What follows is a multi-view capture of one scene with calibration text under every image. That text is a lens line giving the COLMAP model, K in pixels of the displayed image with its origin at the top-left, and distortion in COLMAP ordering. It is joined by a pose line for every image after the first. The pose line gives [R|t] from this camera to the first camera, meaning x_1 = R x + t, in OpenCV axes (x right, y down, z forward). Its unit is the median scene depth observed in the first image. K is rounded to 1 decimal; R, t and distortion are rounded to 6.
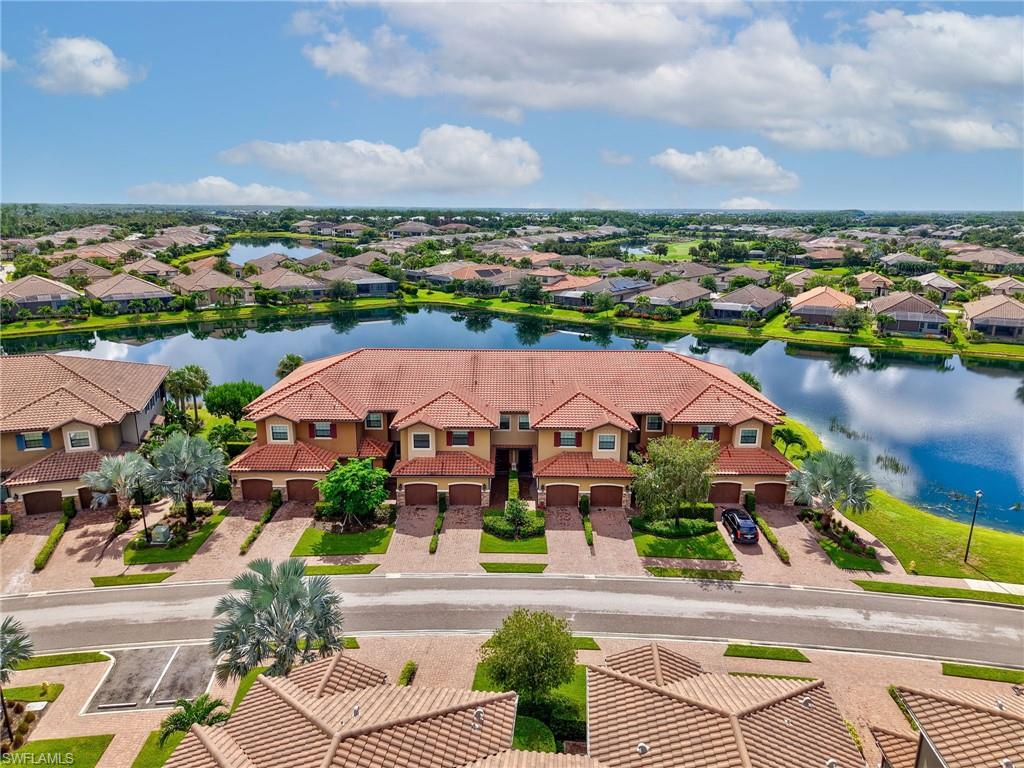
lens RADIAL K [[543.7, 0, 510.1], [0, 543.7, 385.6], [0, 0, 1]] dist [-0.029313, 0.000936]
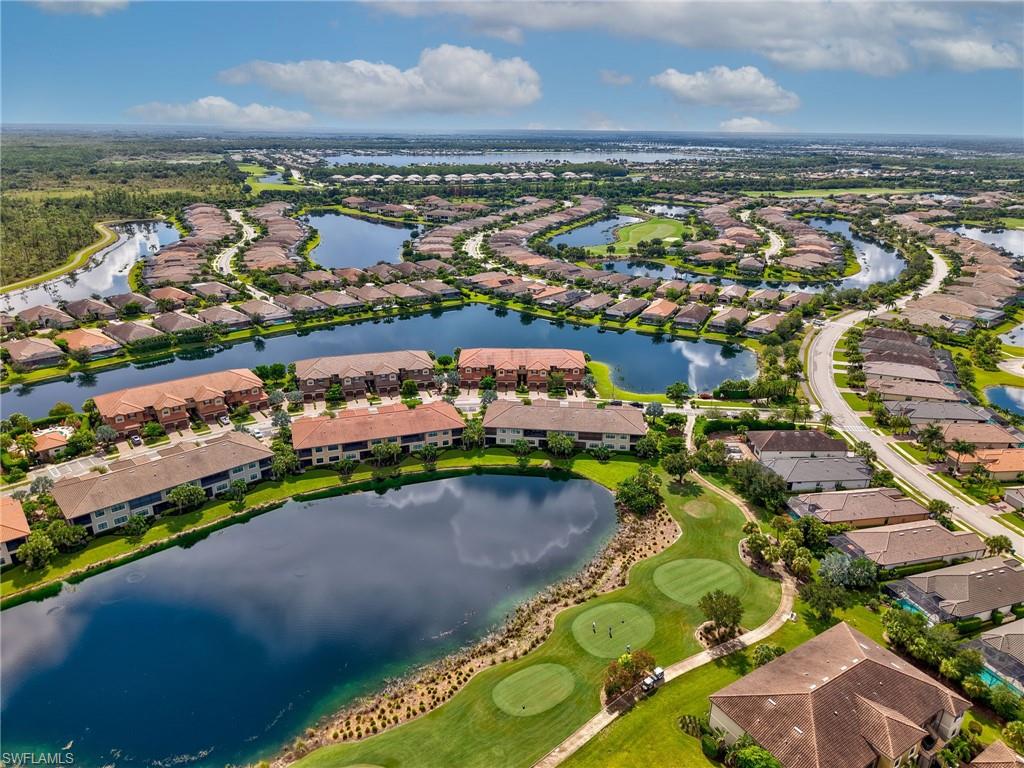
lens RADIAL K [[543.7, 0, 513.2], [0, 543.7, 382.3], [0, 0, 1]] dist [-0.029313, 0.000936]
pose [[0.999945, 0.003336, 0.009893, -0.038880], [-0.004592, 0.991536, 0.129754, -0.137974], [-0.009376, -0.129792, 0.991497, -1.191399]]
